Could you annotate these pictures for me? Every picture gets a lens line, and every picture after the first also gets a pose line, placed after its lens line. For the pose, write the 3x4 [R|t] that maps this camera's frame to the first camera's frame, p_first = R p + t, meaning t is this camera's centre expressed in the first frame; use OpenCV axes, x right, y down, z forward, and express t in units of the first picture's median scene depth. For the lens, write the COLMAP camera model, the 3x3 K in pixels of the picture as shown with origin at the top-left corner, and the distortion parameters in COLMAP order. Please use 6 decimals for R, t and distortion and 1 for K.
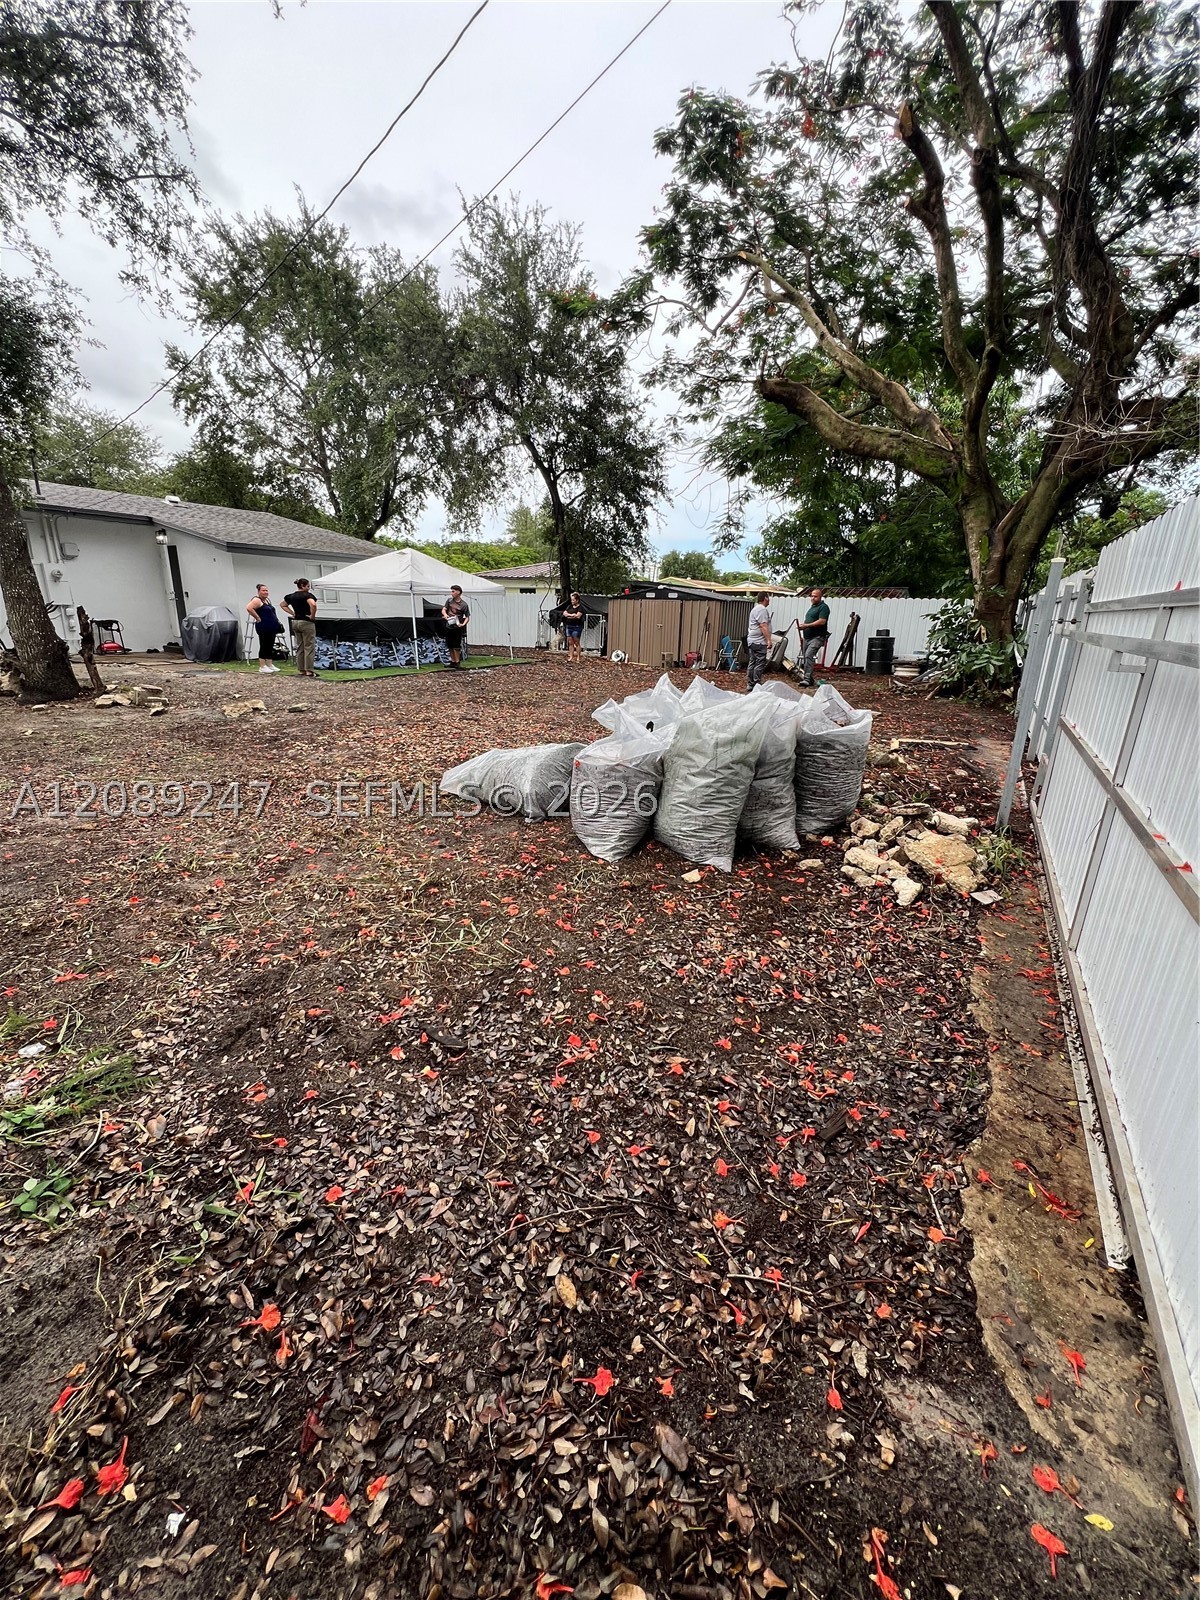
lens RADIAL K [[648.2, 0, 602.1], [0, 648.2, 809.1], [0, 0, 1]] dist [-0.003512, -0.000009]
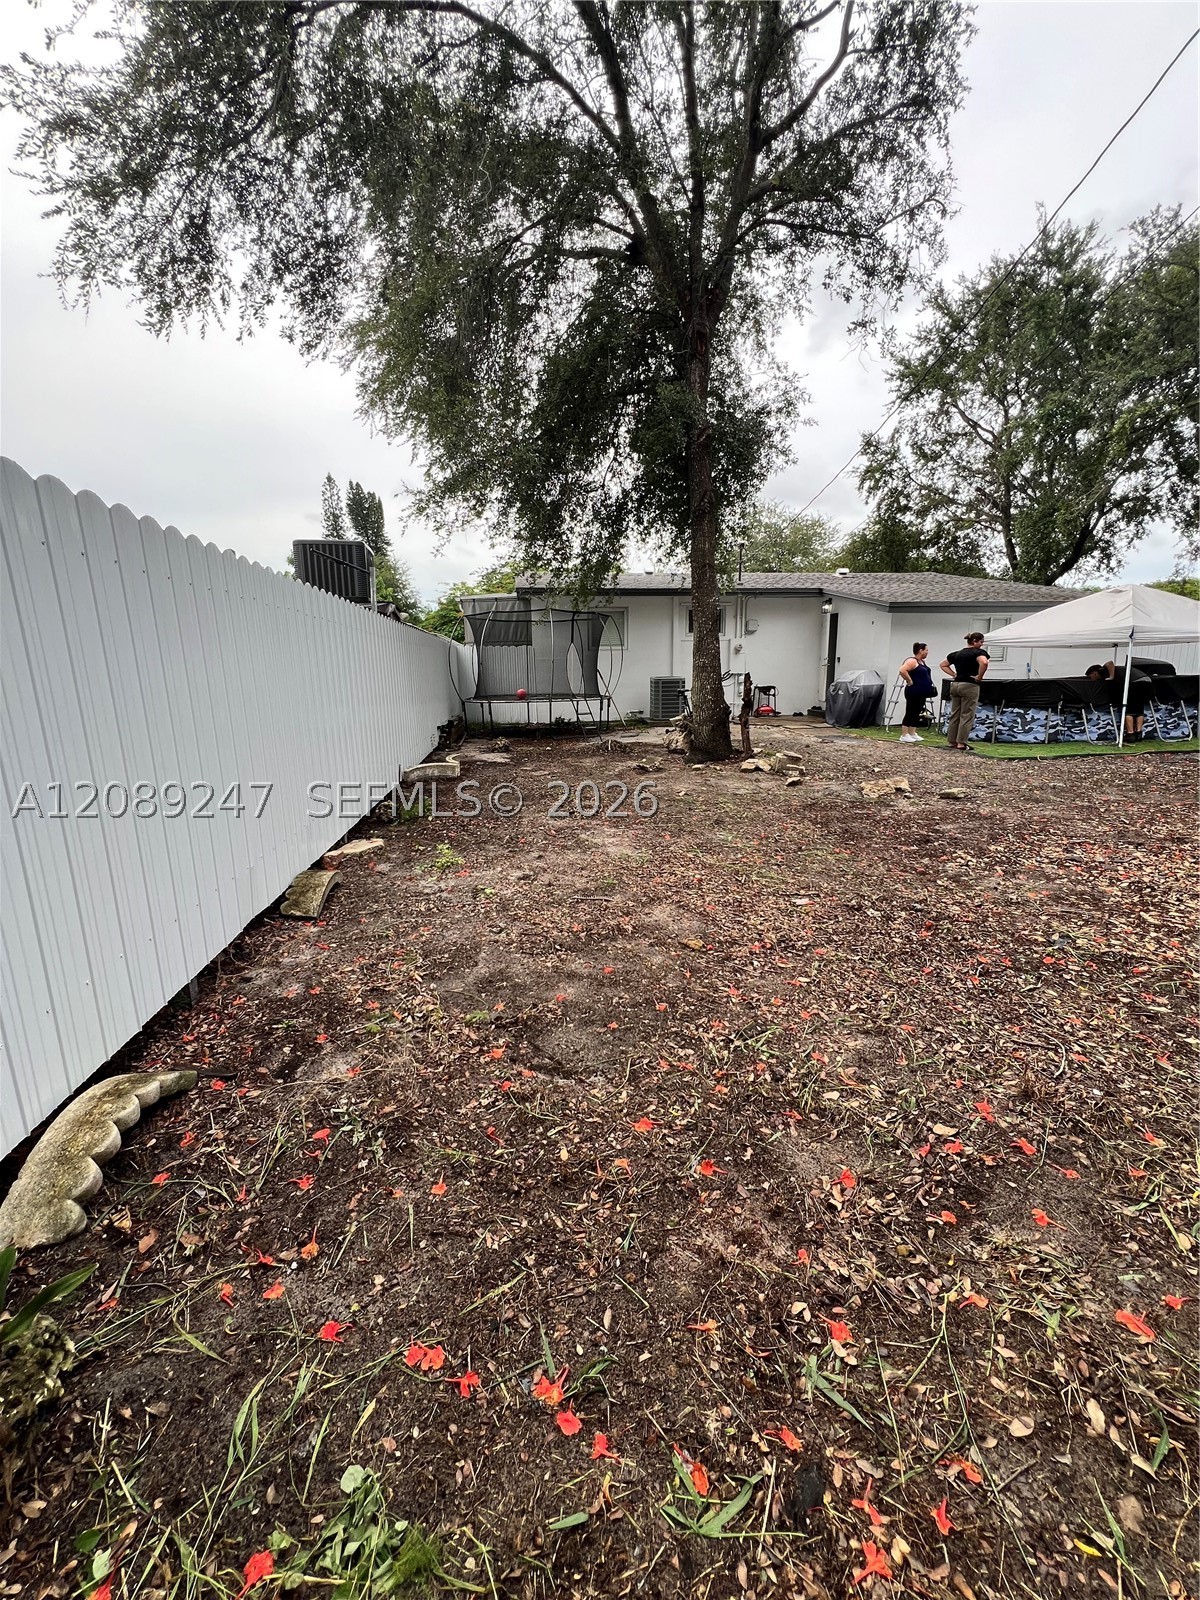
lens RADIAL K [[648.2, 0, 599.6], [0, 648.2, 803.1], [0, 0, 1]] dist [-0.003512, -0.000009]
pose [[0.634255, 0.121313, -0.763547, -0.084073], [-0.198546, 0.980048, -0.009215, -0.031383], [0.747195, 0.157444, 0.645687, 0.110847]]
